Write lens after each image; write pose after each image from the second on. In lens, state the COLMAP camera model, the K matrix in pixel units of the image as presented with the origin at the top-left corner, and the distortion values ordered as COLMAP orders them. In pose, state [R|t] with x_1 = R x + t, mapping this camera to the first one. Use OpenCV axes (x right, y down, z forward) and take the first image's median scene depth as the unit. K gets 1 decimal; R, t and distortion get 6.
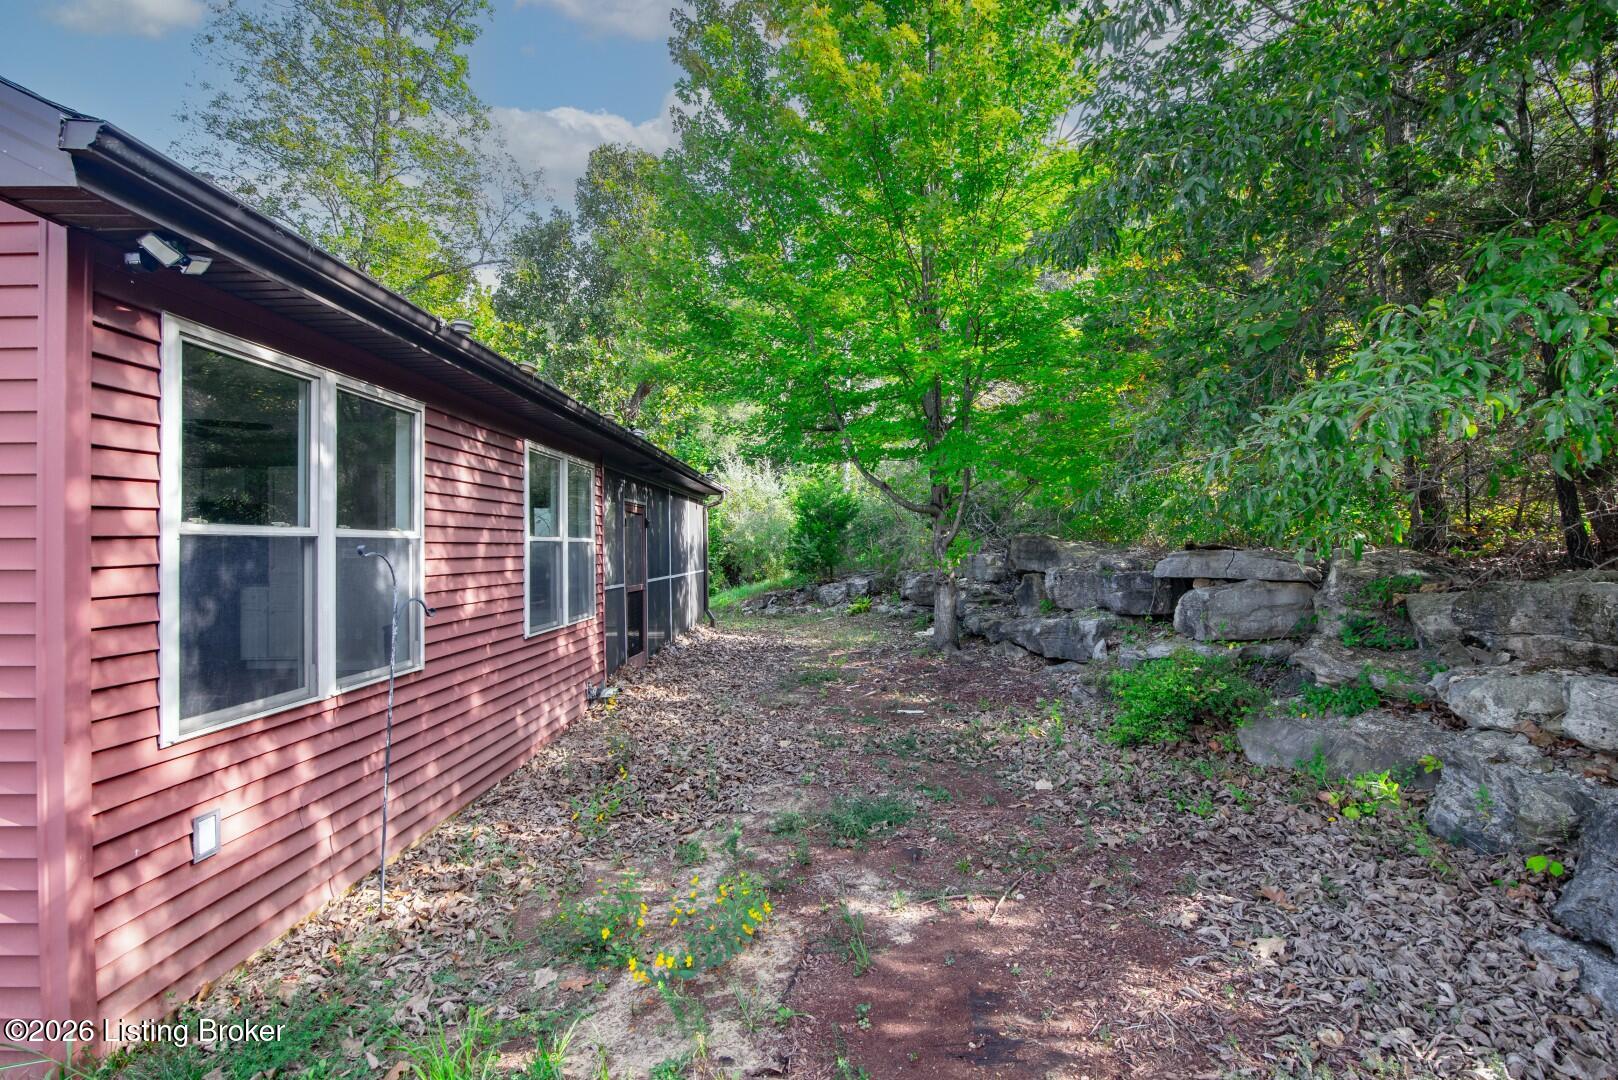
lens RADIAL K [[785.0, 0, 814.4], [0, 785.0, 532.5], [0, 0, 1]] dist [-0.011259, -0.000663]
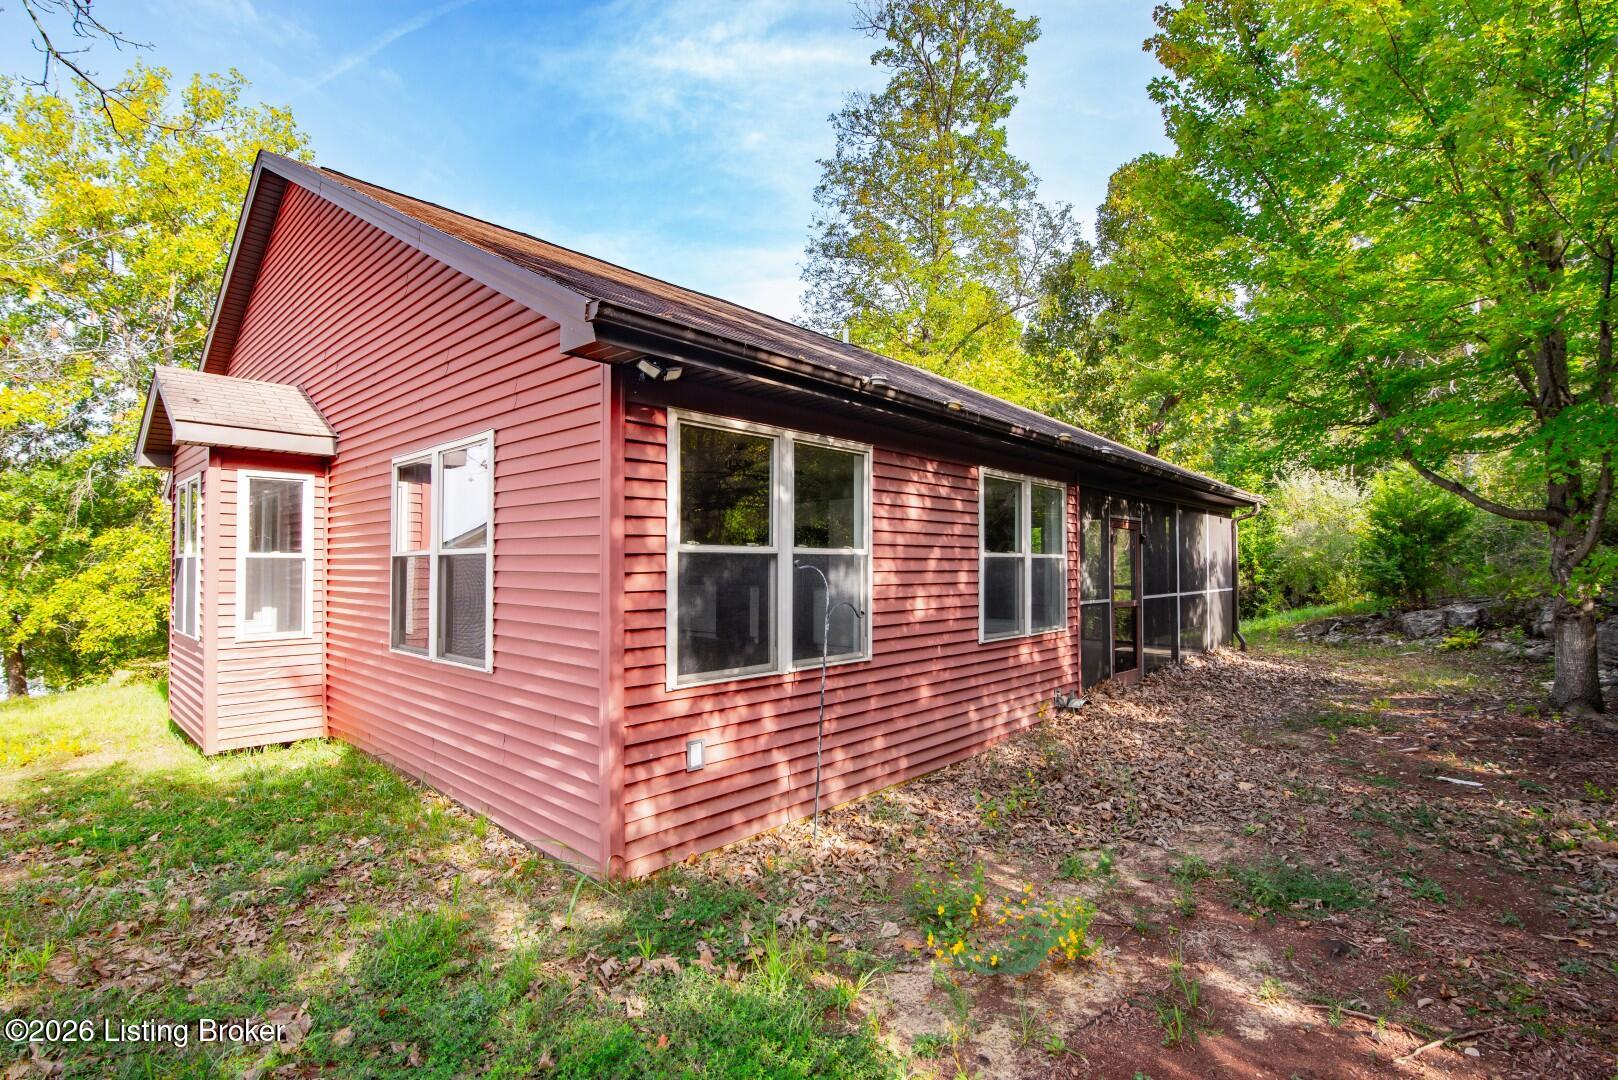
lens RADIAL K [[736.3, 0, 809.5], [0, 736.3, 552.2], [0, 0, 1]] dist [-0.015104, 0.000064]
pose [[0.735698, 0.001094, -0.677309, 0.217253], [0.003317, 0.999981, 0.005219, -0.002701], [0.677301, -0.006086, 0.735680, 0.077034]]
